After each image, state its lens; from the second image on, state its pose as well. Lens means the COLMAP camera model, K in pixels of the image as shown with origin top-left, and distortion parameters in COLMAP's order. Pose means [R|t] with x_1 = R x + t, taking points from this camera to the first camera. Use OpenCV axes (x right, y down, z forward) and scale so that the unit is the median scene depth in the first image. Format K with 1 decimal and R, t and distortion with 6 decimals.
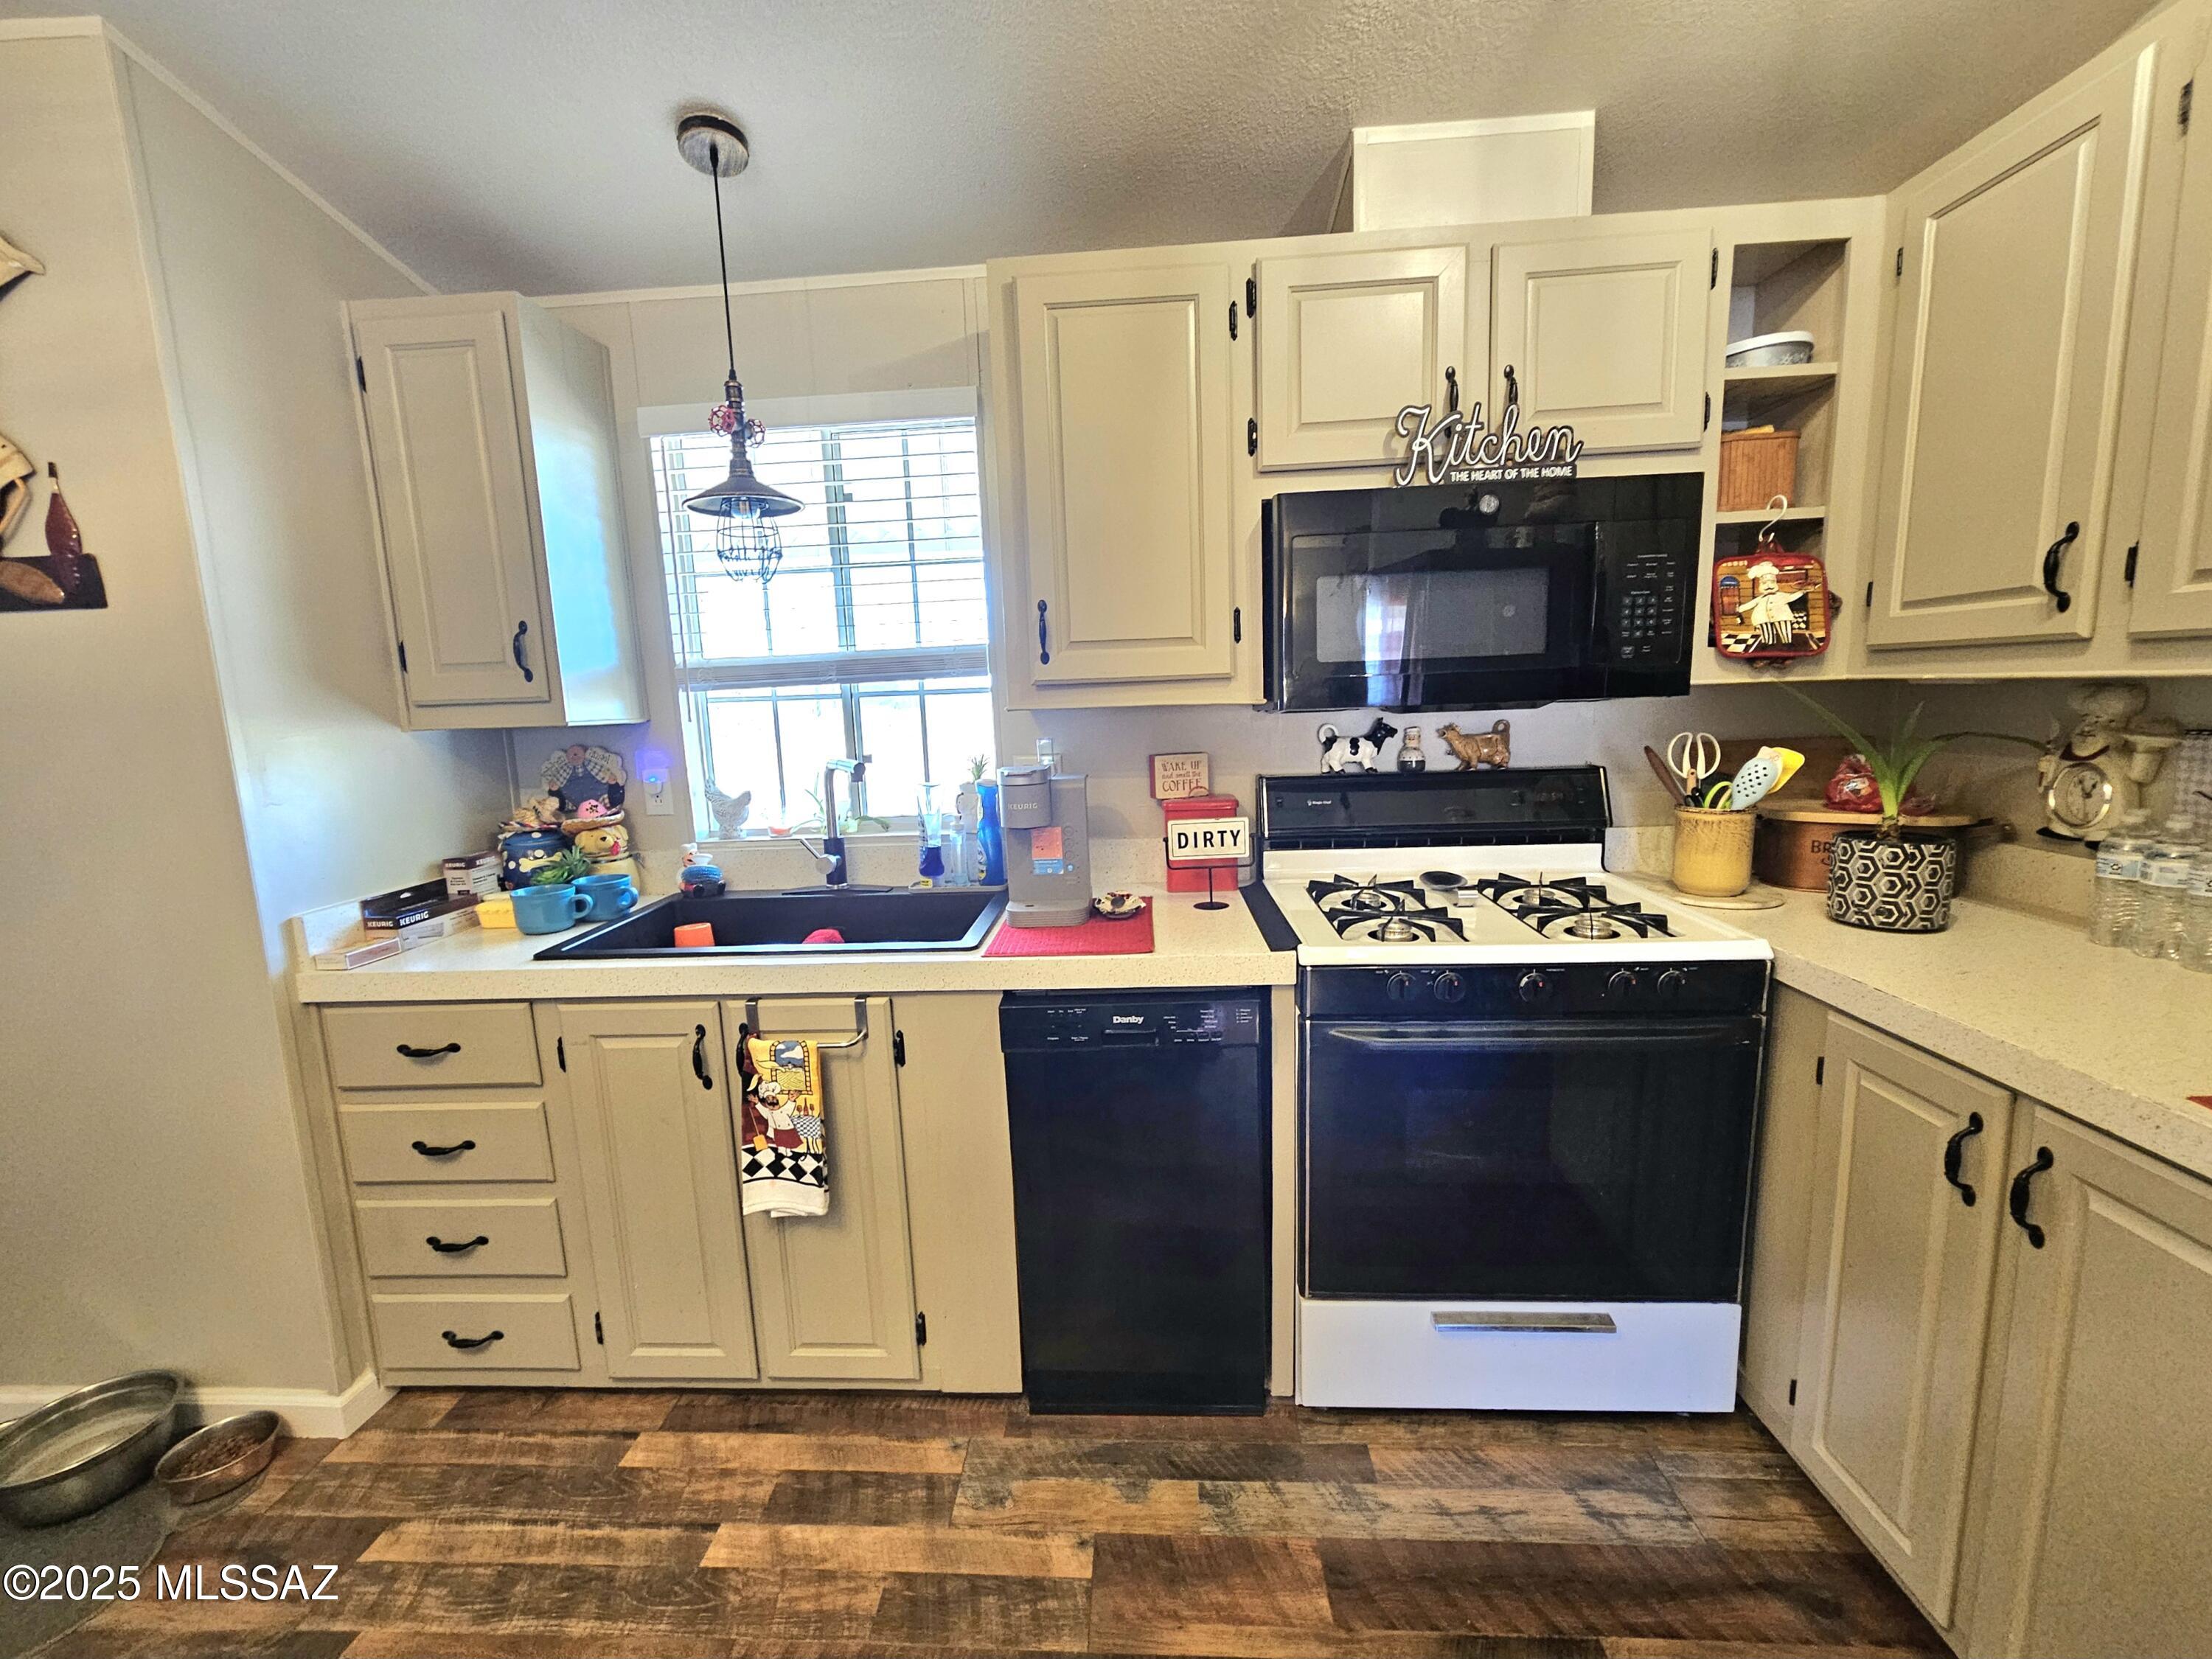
lens RADIAL K [[931.9, 0, 1090.7], [0, 931.9, 836.9], [0, 0, 1]] dist [0.001261, -0.000438]
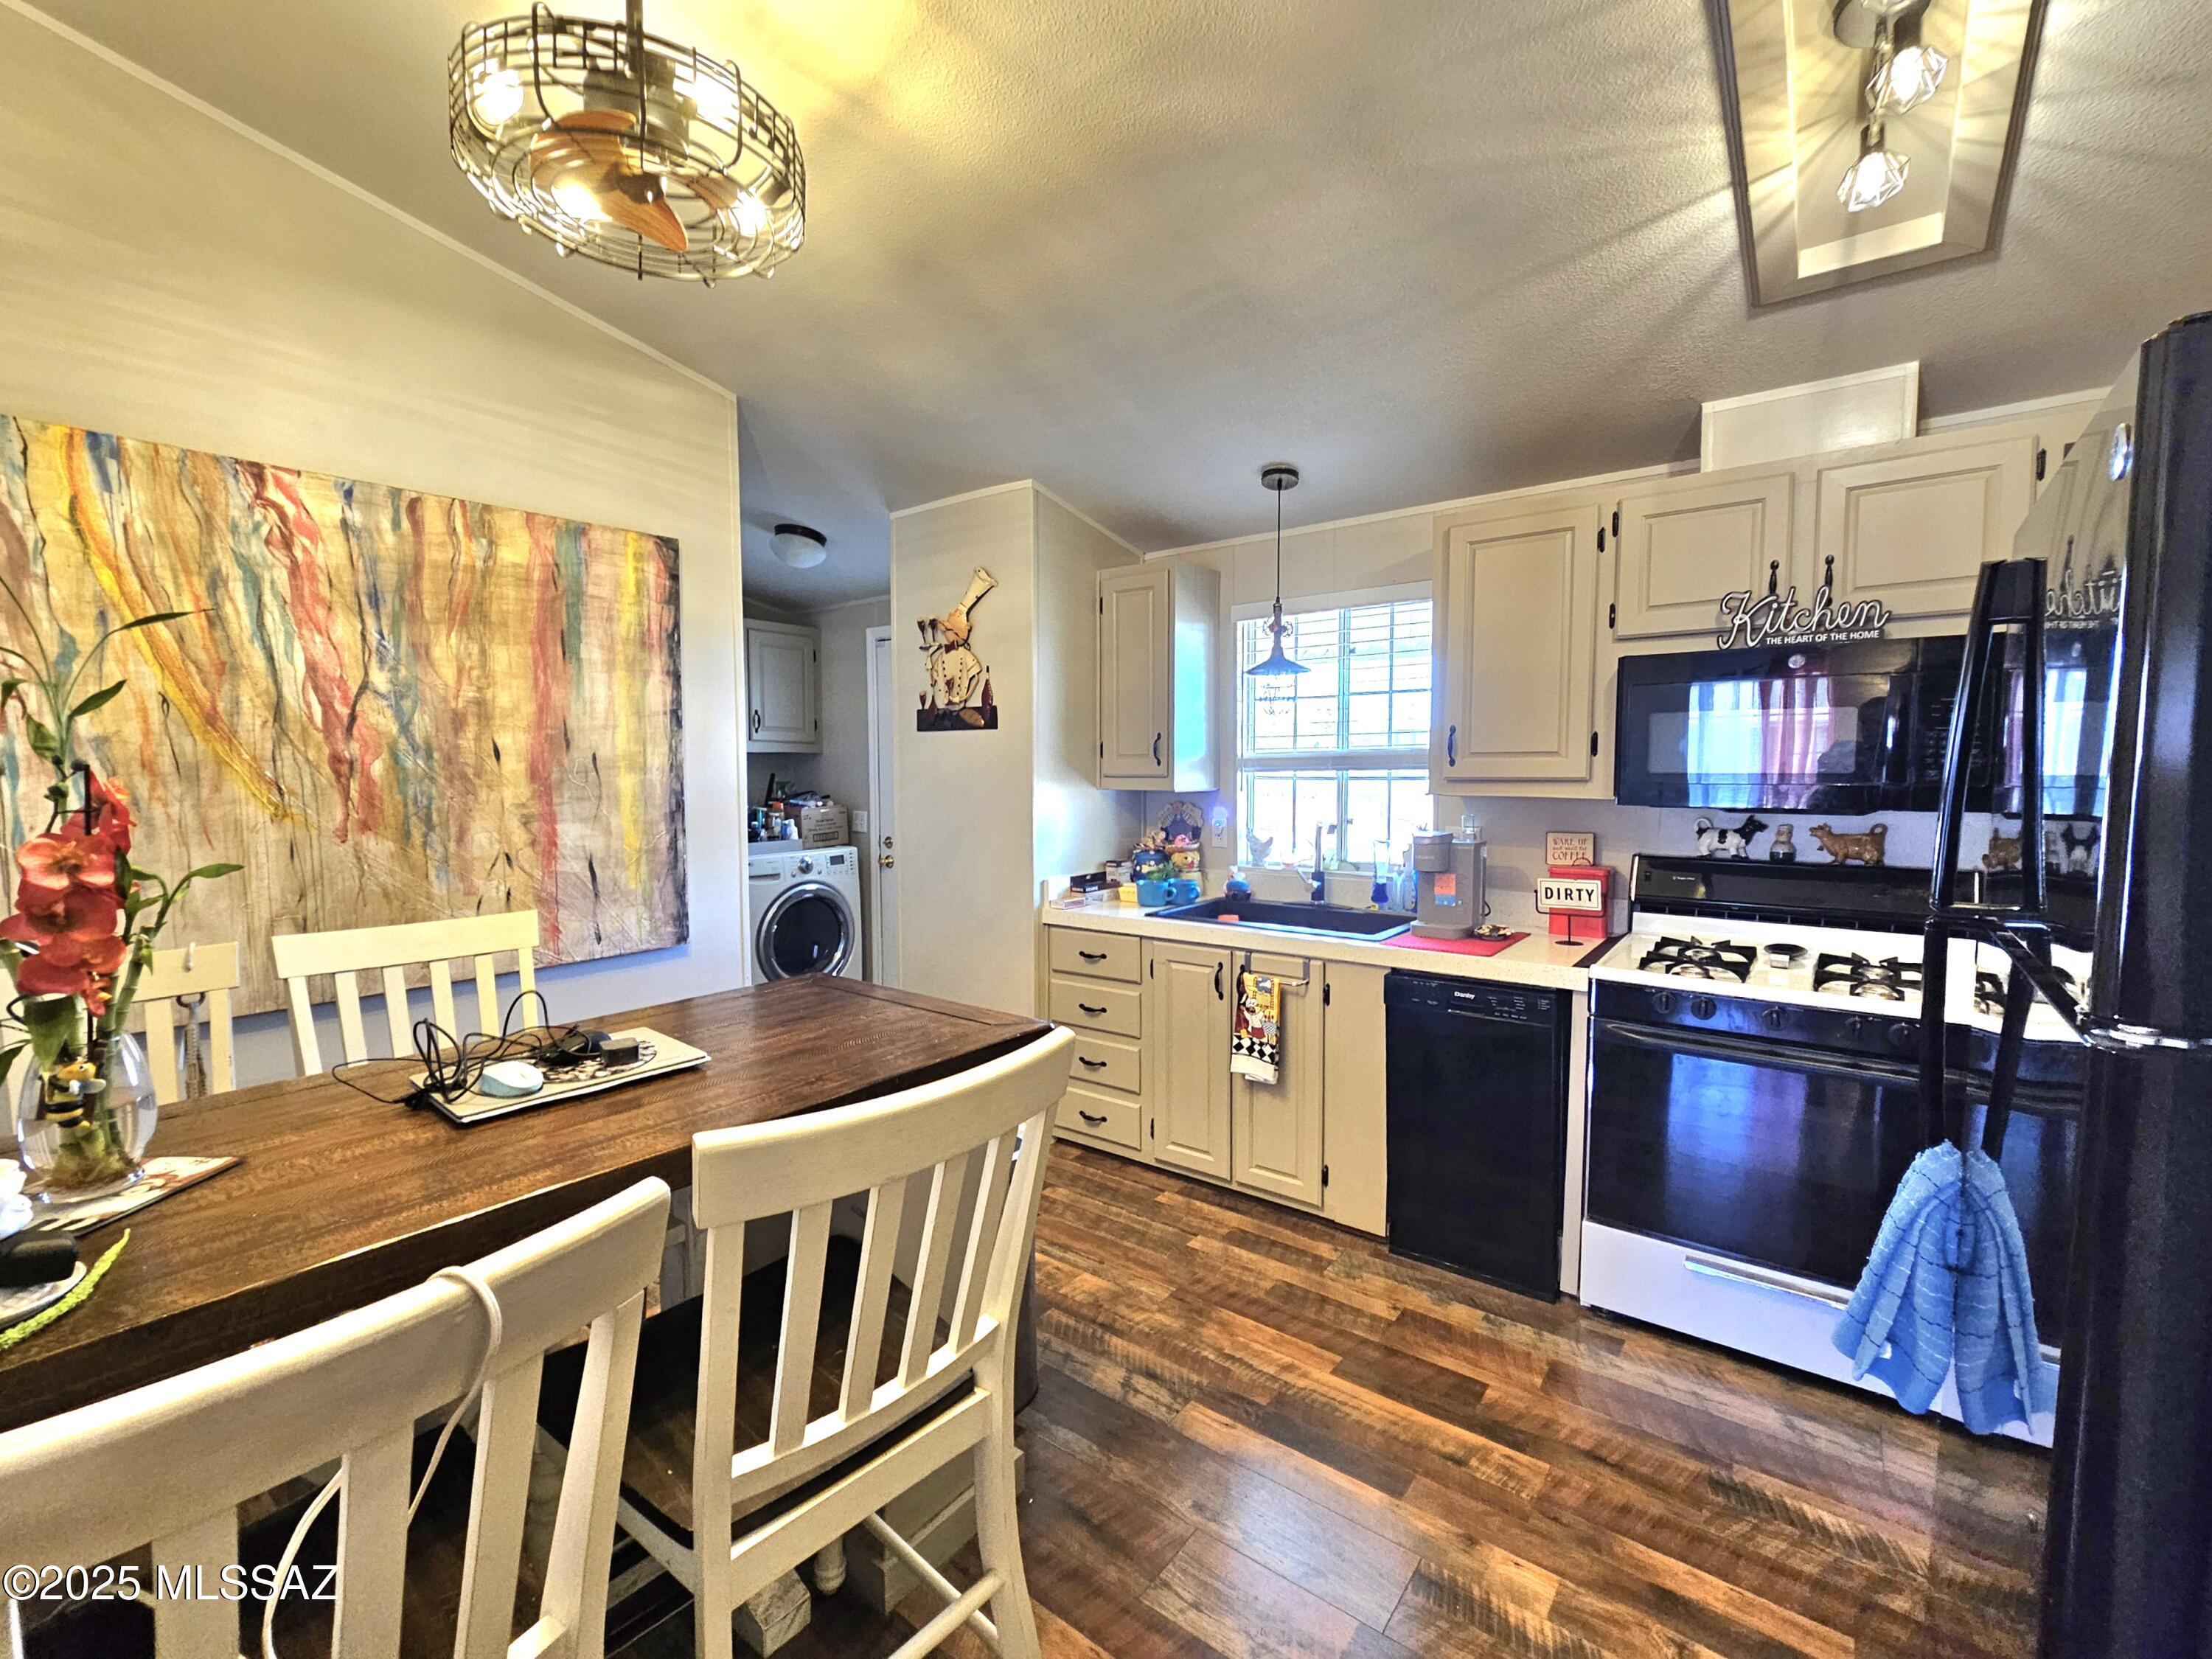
lens RADIAL K [[931.9, 0, 1090.7], [0, 931.9, 836.9], [0, 0, 1]] dist [0.001261, -0.000438]
pose [[0.823085, 0.075781, -0.562840, 0.338877], [-0.113395, 0.993031, -0.032124, 0.046229], [0.556483, 0.090264, 0.825941, -0.592197]]
